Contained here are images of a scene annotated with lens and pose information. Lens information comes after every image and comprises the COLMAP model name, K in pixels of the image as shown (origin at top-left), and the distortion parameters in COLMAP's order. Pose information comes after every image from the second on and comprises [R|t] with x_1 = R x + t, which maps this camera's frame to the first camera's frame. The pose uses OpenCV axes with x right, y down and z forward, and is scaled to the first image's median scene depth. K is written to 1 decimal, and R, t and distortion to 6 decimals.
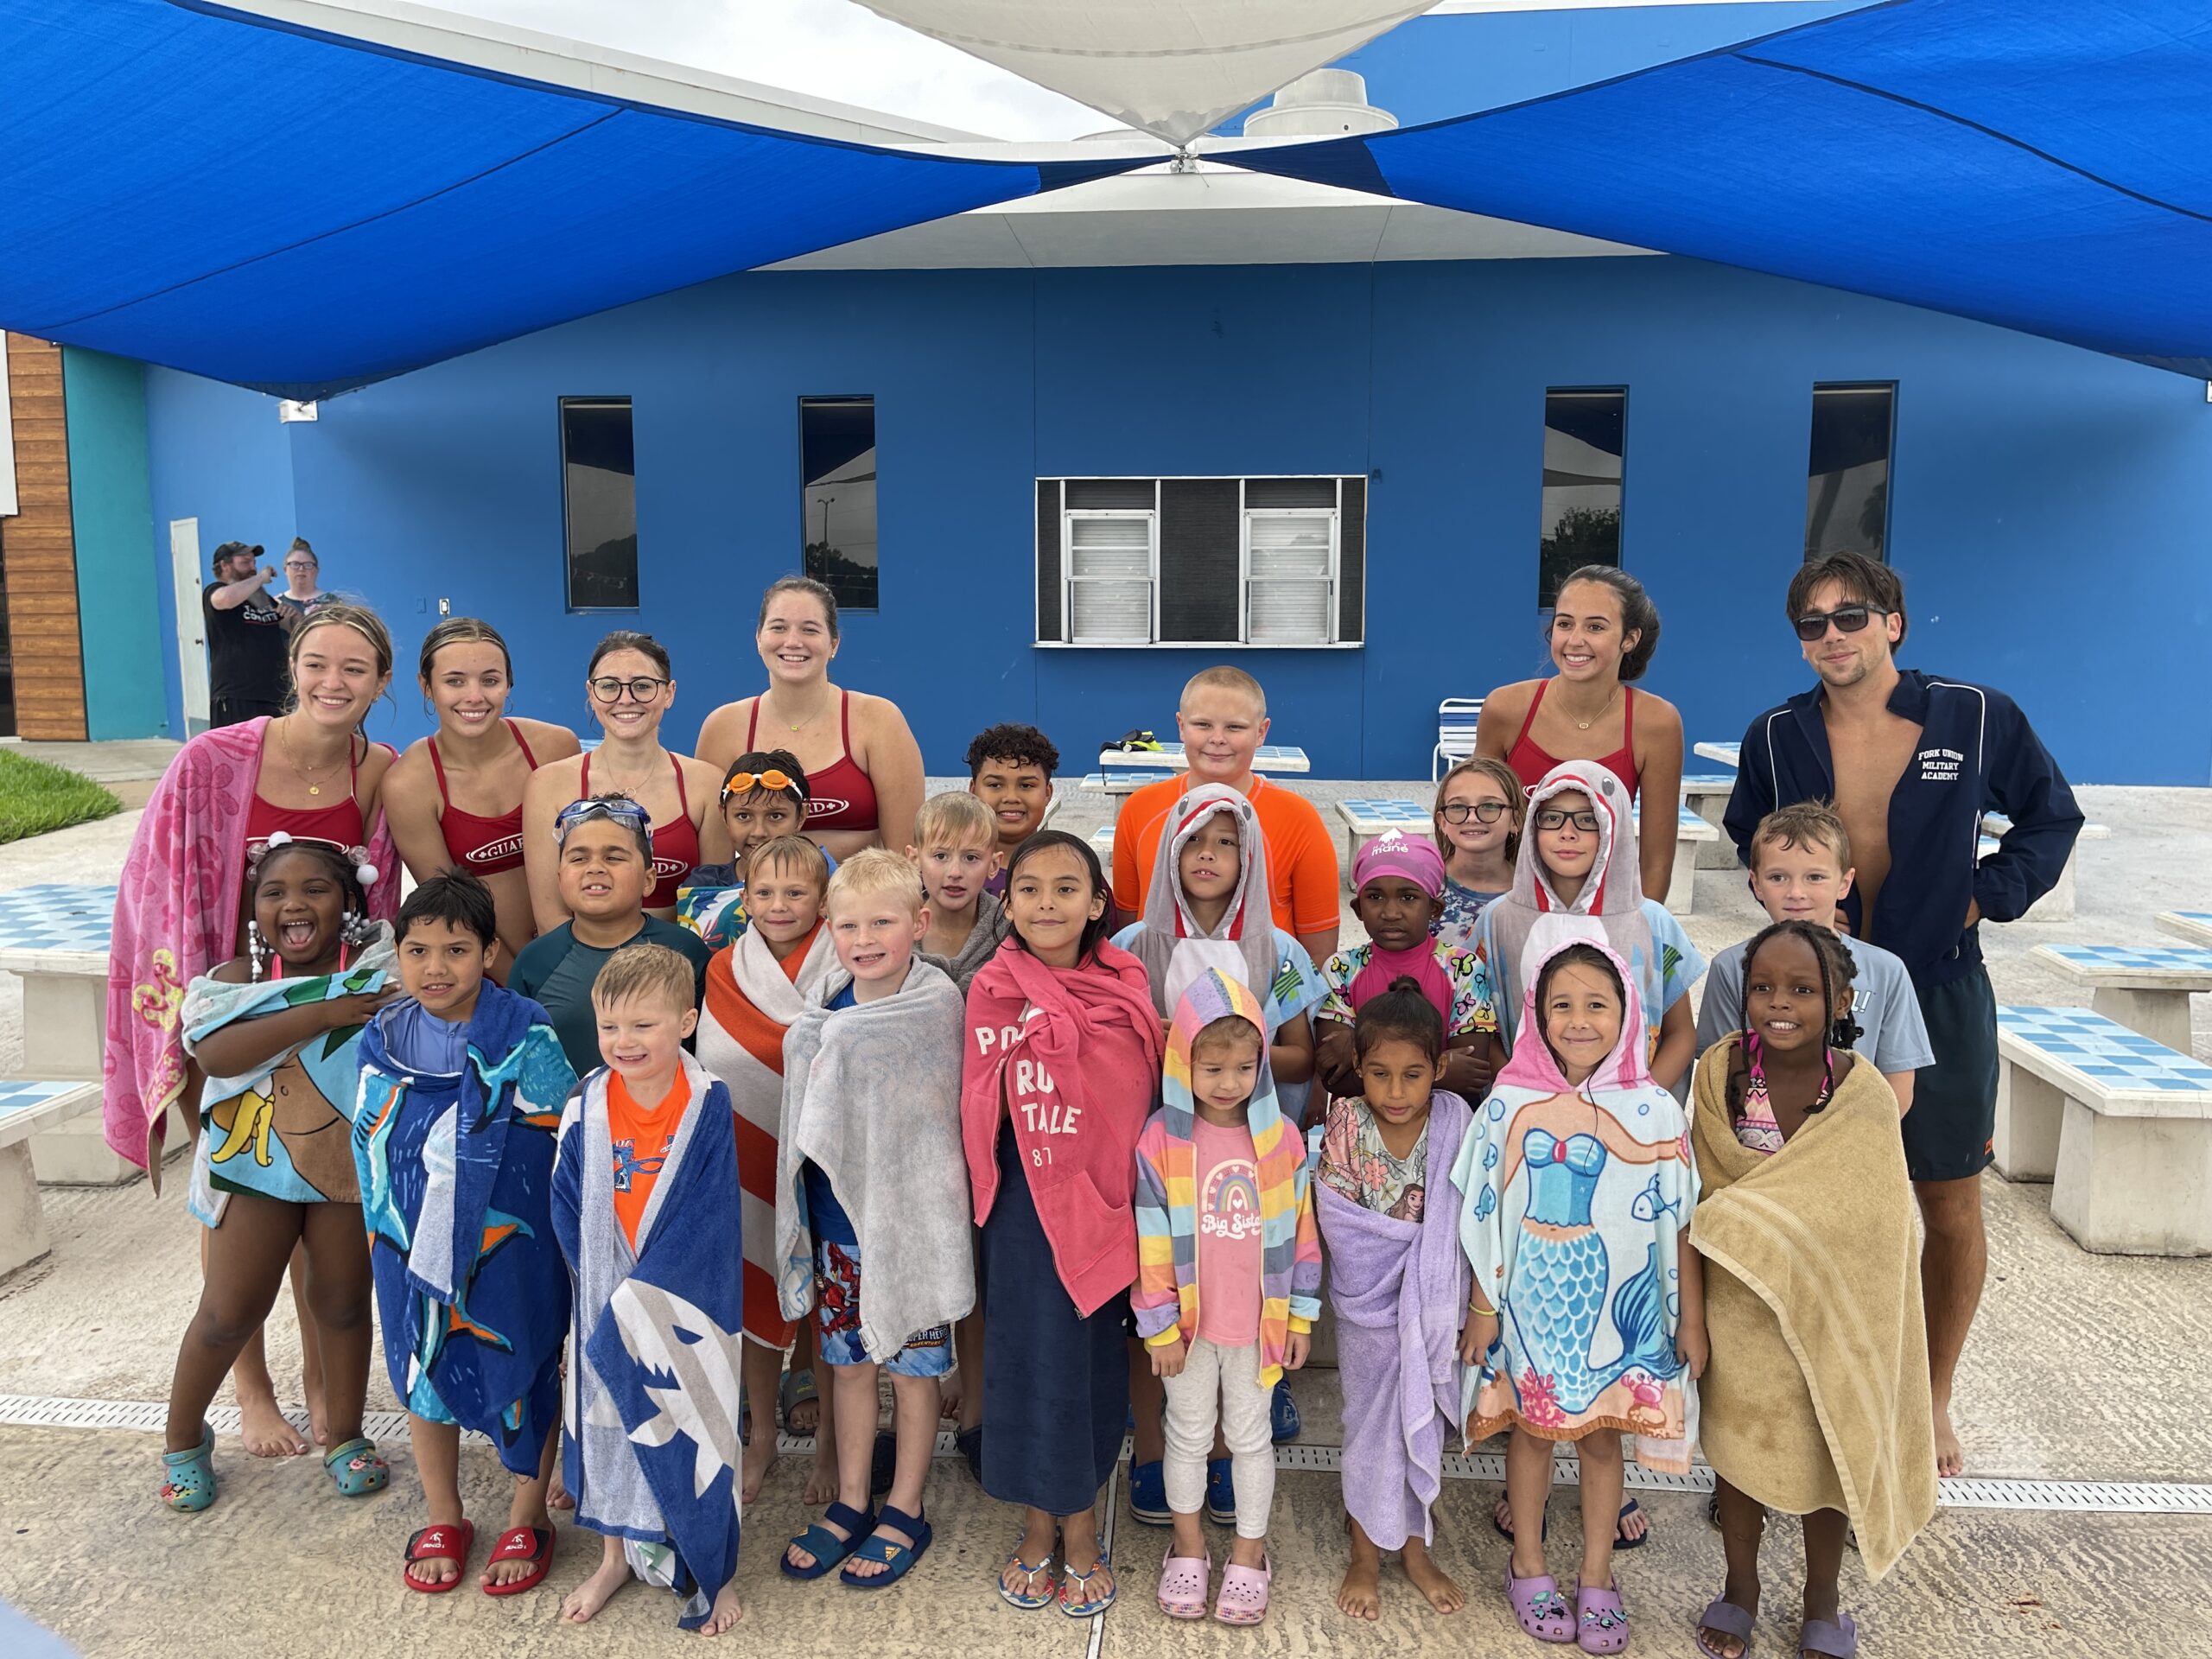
lens RADIAL K [[1666.4, 0, 1176.3], [0, 1666.4, 832.0], [0, 0, 1]] dist [0.076296, -0.089571]
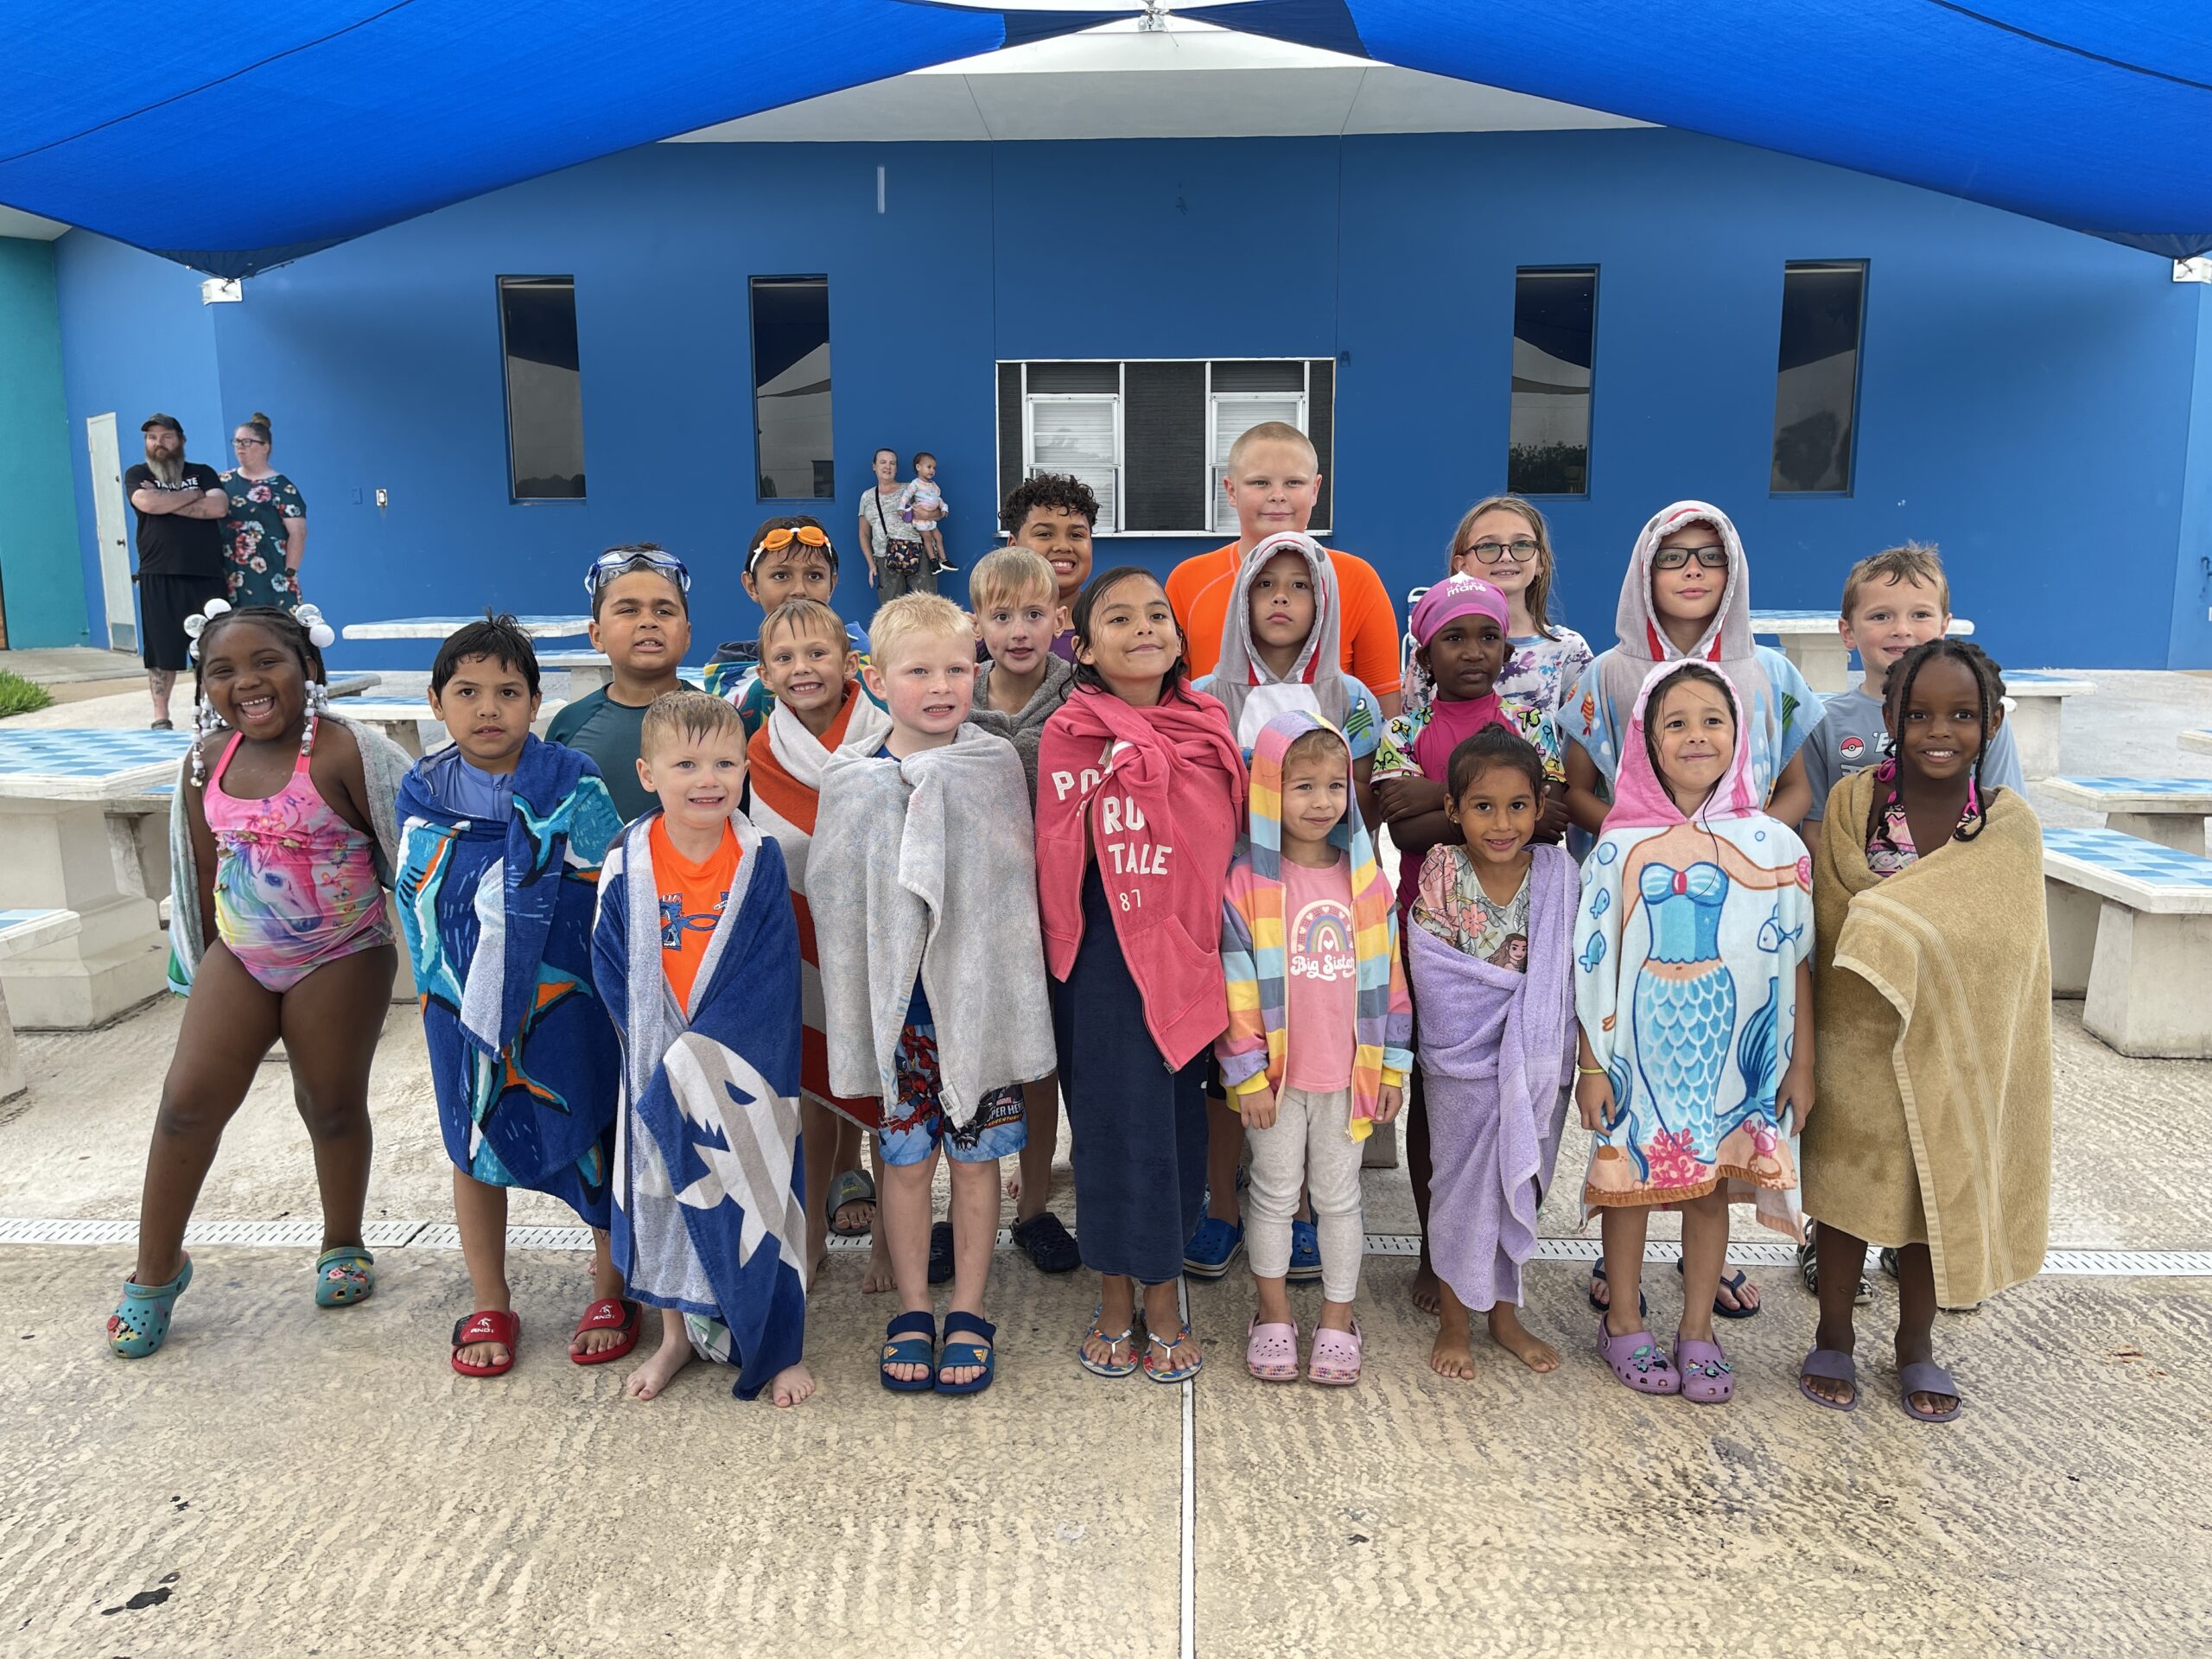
lens RADIAL K [[1666.4, 0, 1176.3], [0, 1666.4, 832.0], [0, 0, 1]] dist [0.076296, -0.089571]
pose [[0.999258, -0.012021, 0.036587, -0.082112], [0.010573, 0.999163, 0.039526, 0.110366], [-0.037031, -0.039109, 0.998549, 0.052346]]
